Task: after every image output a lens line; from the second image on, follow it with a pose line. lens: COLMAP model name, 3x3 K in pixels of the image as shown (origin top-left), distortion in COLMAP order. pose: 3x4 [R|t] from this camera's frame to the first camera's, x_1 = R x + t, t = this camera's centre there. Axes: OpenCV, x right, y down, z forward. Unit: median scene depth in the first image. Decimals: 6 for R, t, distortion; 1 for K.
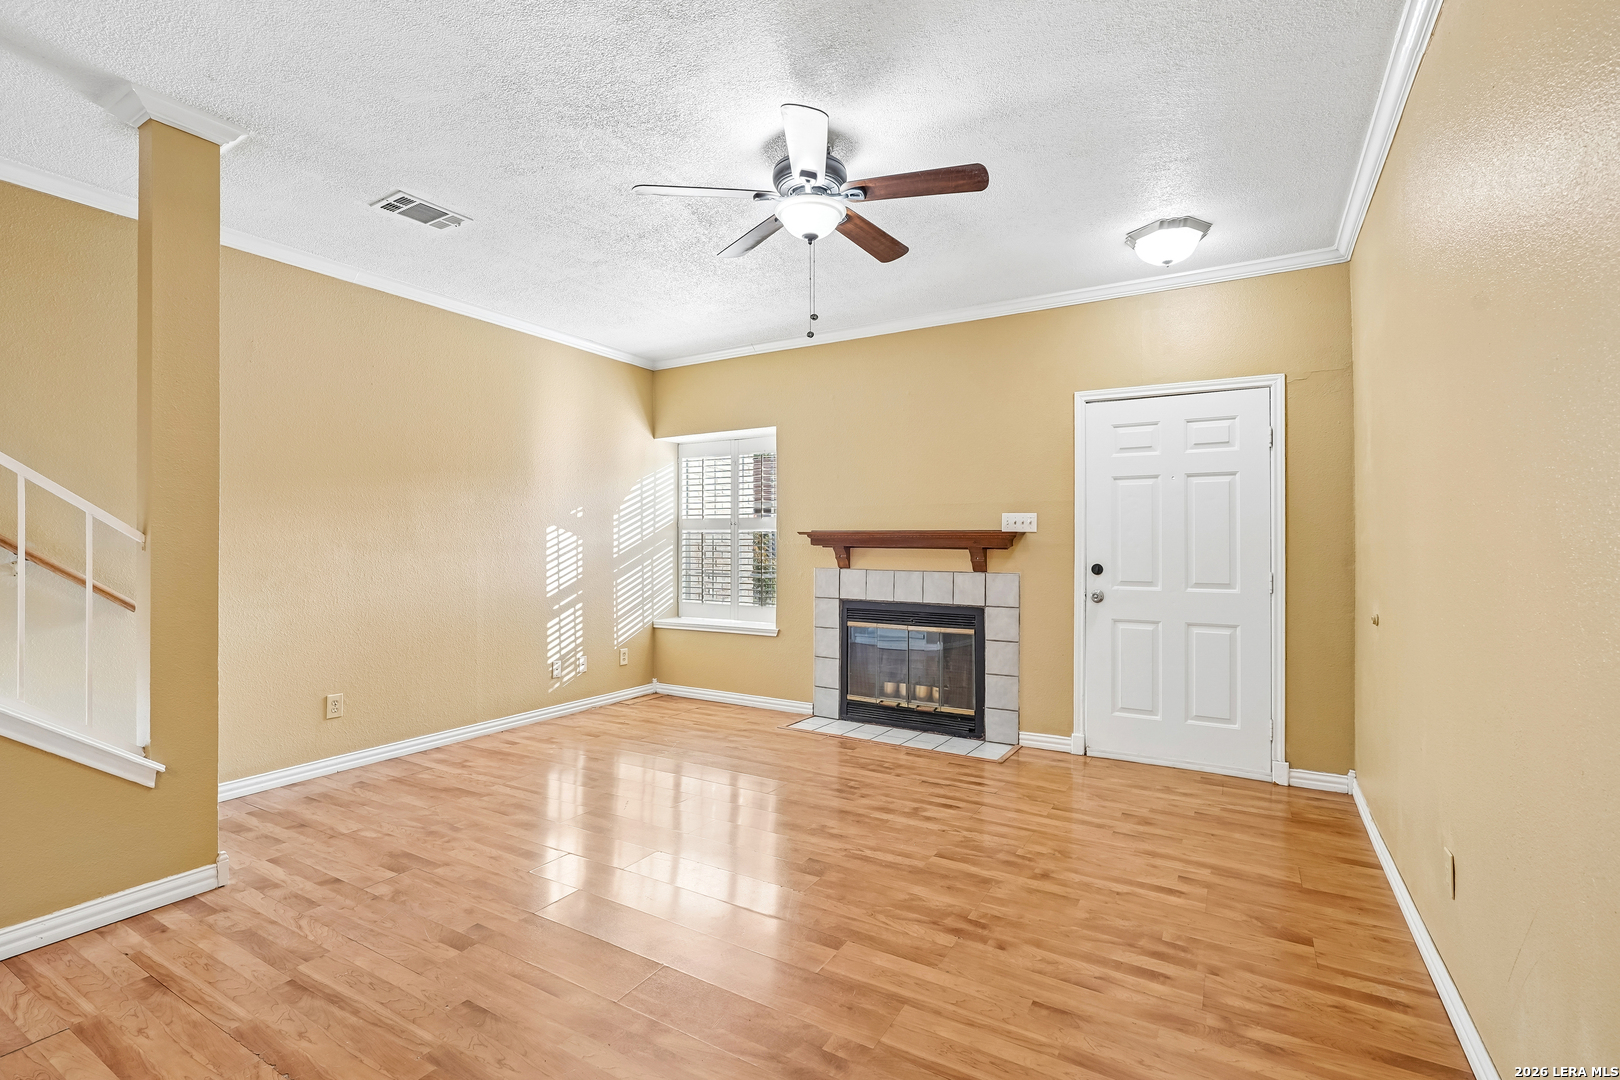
lens RADIAL K [[742.1, 0, 810.0], [0, 742.1, 540.0], [0, 0, 1]] dist [-0.002977, 0.000071]
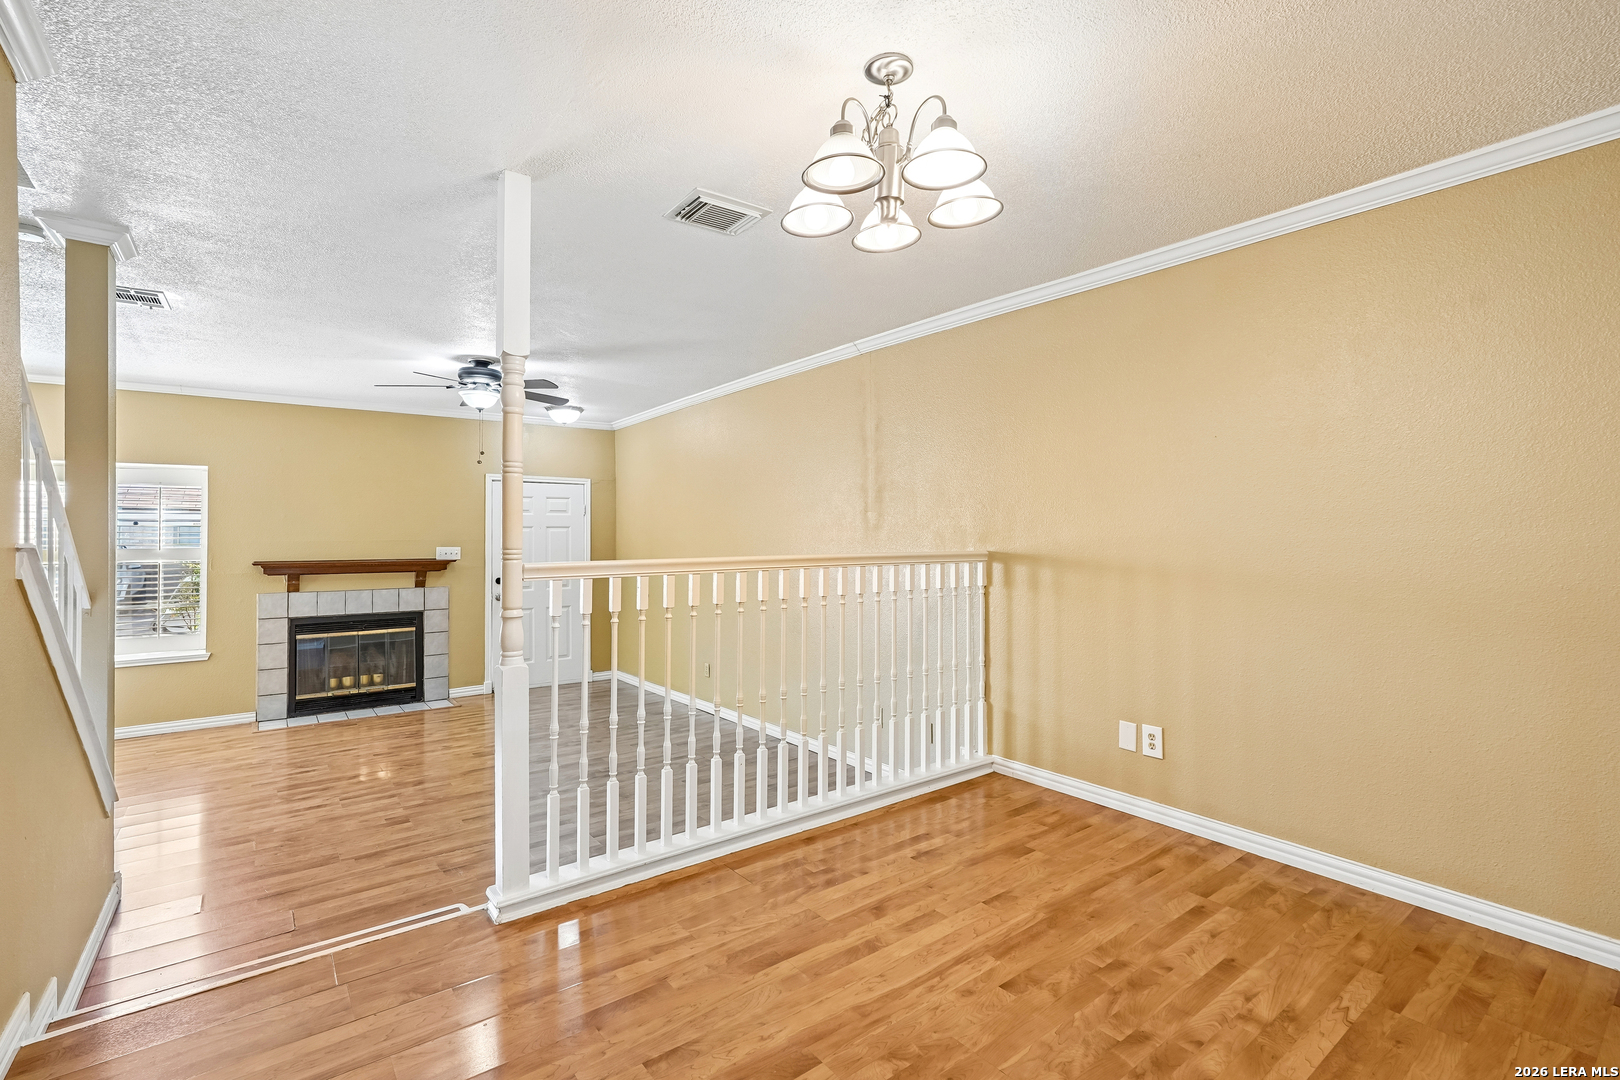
lens RADIAL K [[718.8, 0, 810.0], [0, 718.8, 540.0], [0, 0, 1]] dist [-0.019001, 0.000028]
pose [[0.374605, -0.008882, 0.927142, -0.778114], [0.003961, 0.999960, 0.007980, -0.057585], [-0.927176, 0.000683, 0.374626, -0.238764]]
